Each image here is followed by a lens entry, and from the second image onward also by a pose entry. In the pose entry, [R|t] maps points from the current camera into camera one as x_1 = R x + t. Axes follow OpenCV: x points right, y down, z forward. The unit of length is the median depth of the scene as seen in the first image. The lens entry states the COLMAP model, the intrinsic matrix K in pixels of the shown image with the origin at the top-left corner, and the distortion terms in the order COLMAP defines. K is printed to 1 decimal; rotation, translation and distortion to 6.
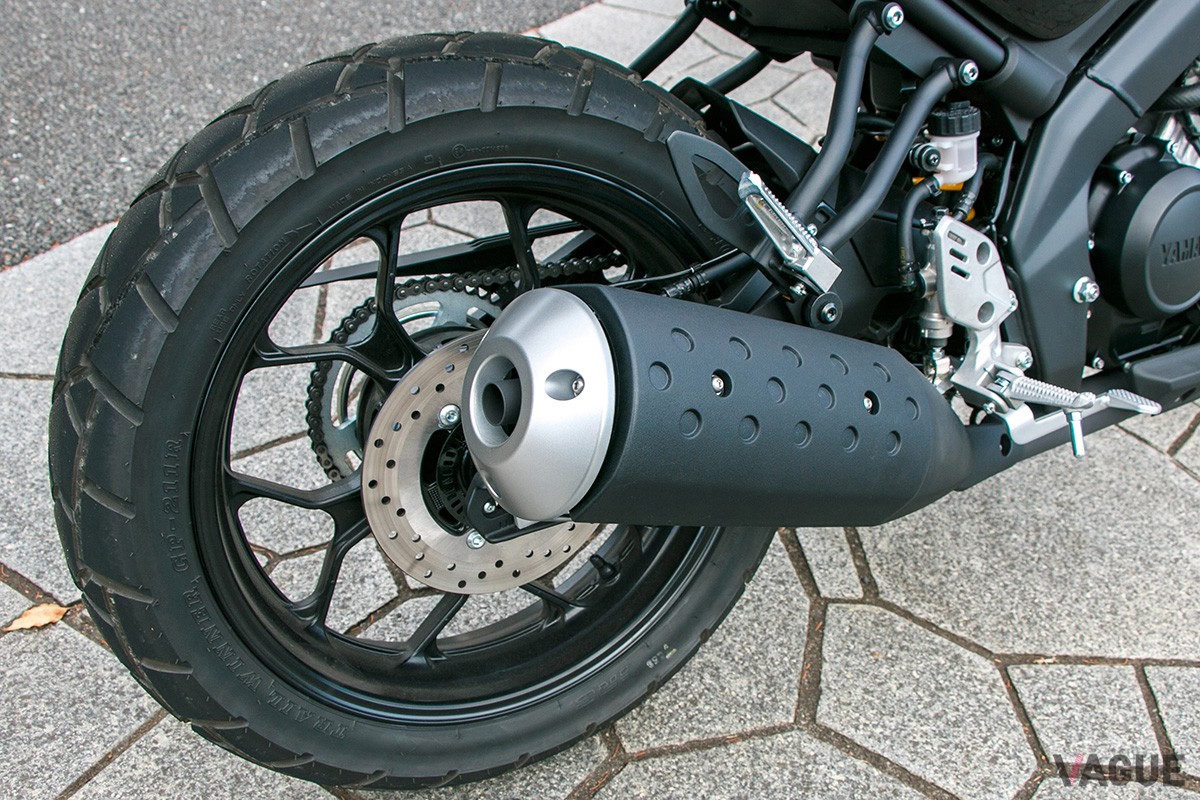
lens RADIAL K [[1111.6, 0, 602.1], [0, 1111.6, 475.2], [0, 0, 1]] dist [-0.100673, 0.009454]
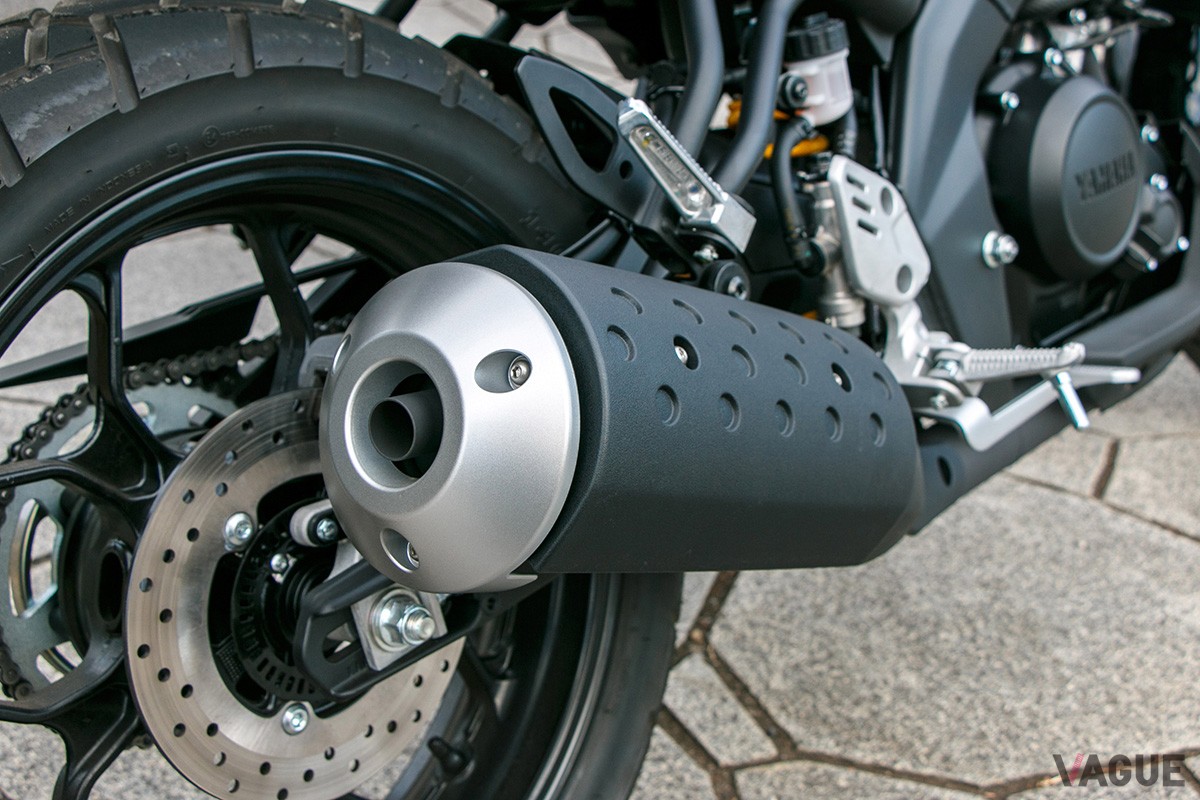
lens RADIAL K [[1621.5, 0, 600.0], [0, 1621.5, 400.0], [0, 0, 1]] dist [0.040914, 0.034481]
pose [[0.955295, -0.173600, 0.239320, -0.135053], [0.216370, 0.962136, -0.165766, 0.073182], [-0.201481, 0.210137, 0.956686, -0.005169]]
